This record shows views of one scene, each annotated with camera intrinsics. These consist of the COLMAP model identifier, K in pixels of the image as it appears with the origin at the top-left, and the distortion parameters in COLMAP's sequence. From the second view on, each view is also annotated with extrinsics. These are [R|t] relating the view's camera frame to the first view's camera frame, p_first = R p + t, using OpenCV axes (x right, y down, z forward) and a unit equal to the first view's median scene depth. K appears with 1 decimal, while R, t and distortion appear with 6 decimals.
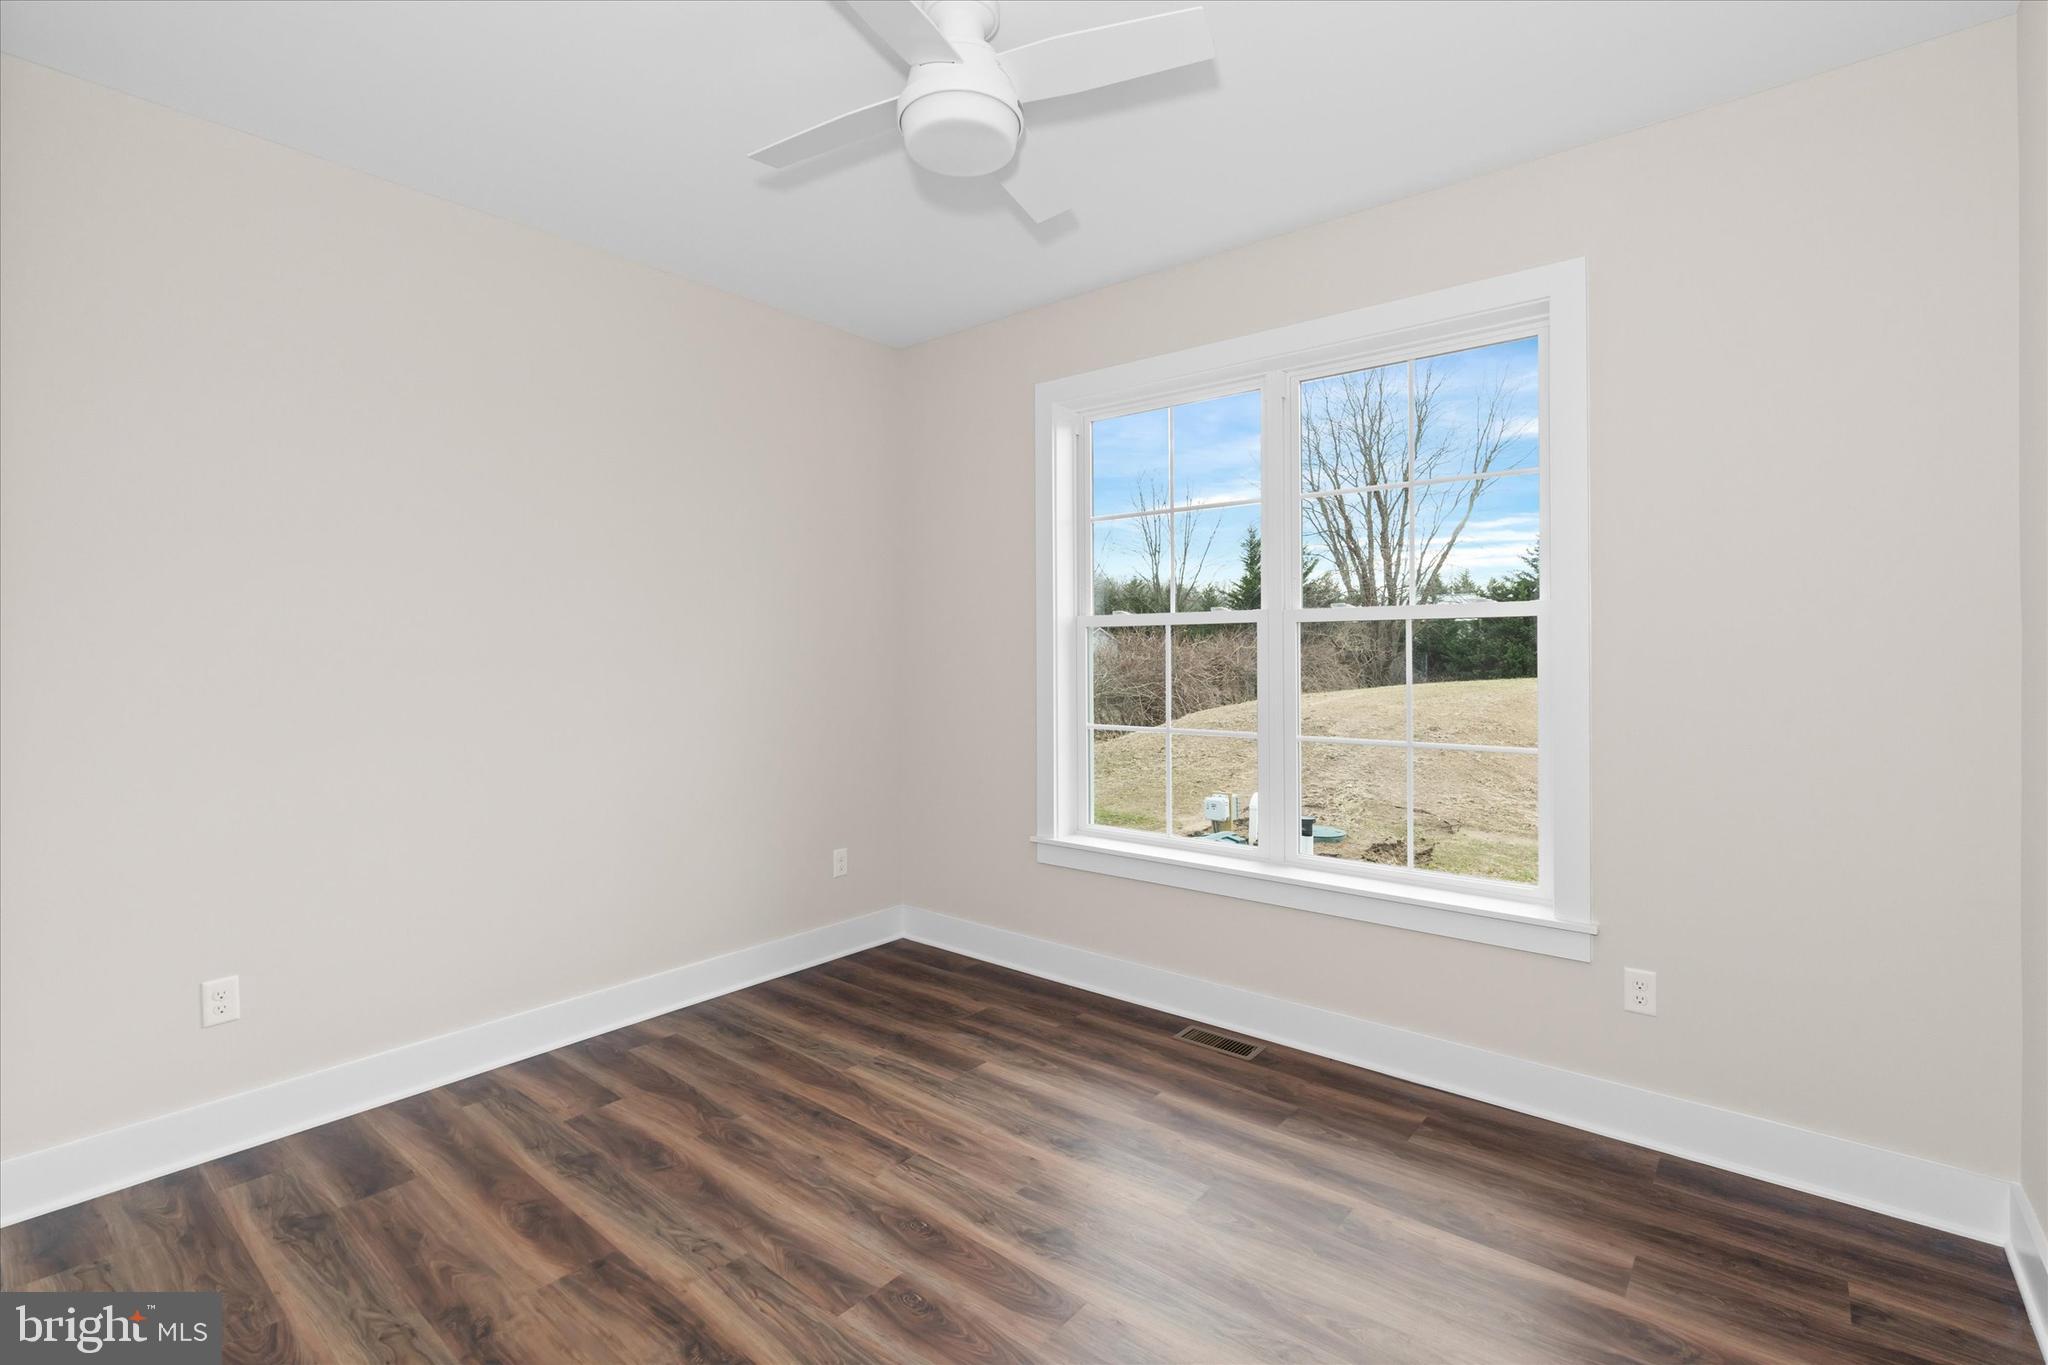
lens RADIAL K [[953.9, 0, 1039.7], [0, 953.9, 683.2], [0, 0, 1]] dist [-0.009490, 0.004954]
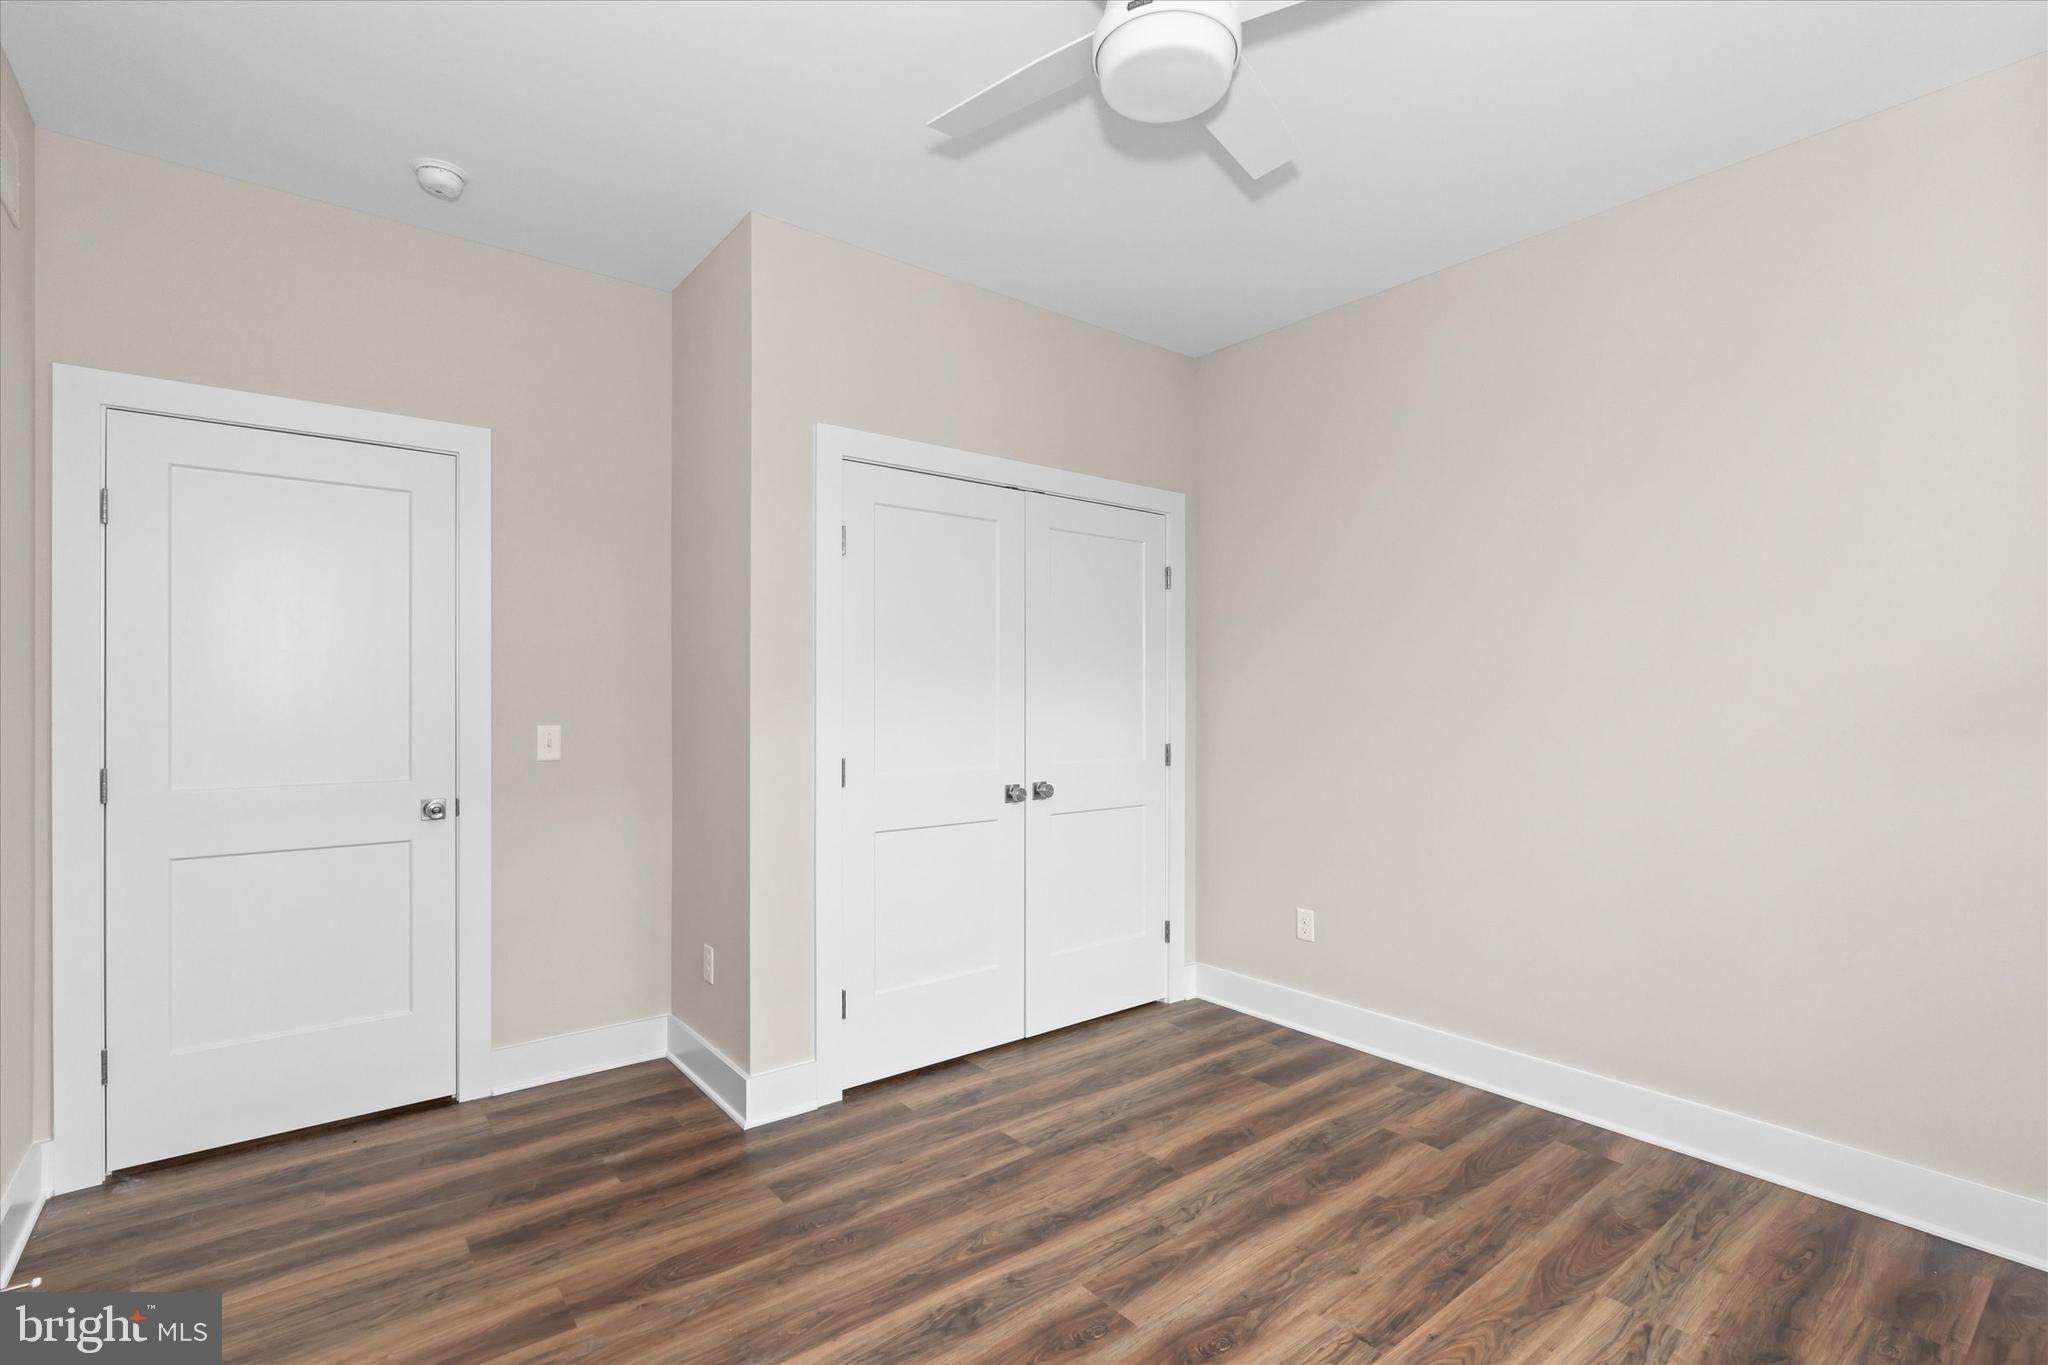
lens RADIAL K [[953.9, 0, 1039.7], [0, 953.9, 683.2], [0, 0, 1]] dist [-0.009490, 0.004954]
pose [[-0.207725, -0.008499, -0.978150, 0.681776], [-0.036477, 0.999334, -0.000936, -0.030041], [0.977507, 0.035486, -0.207897, 0.878771]]
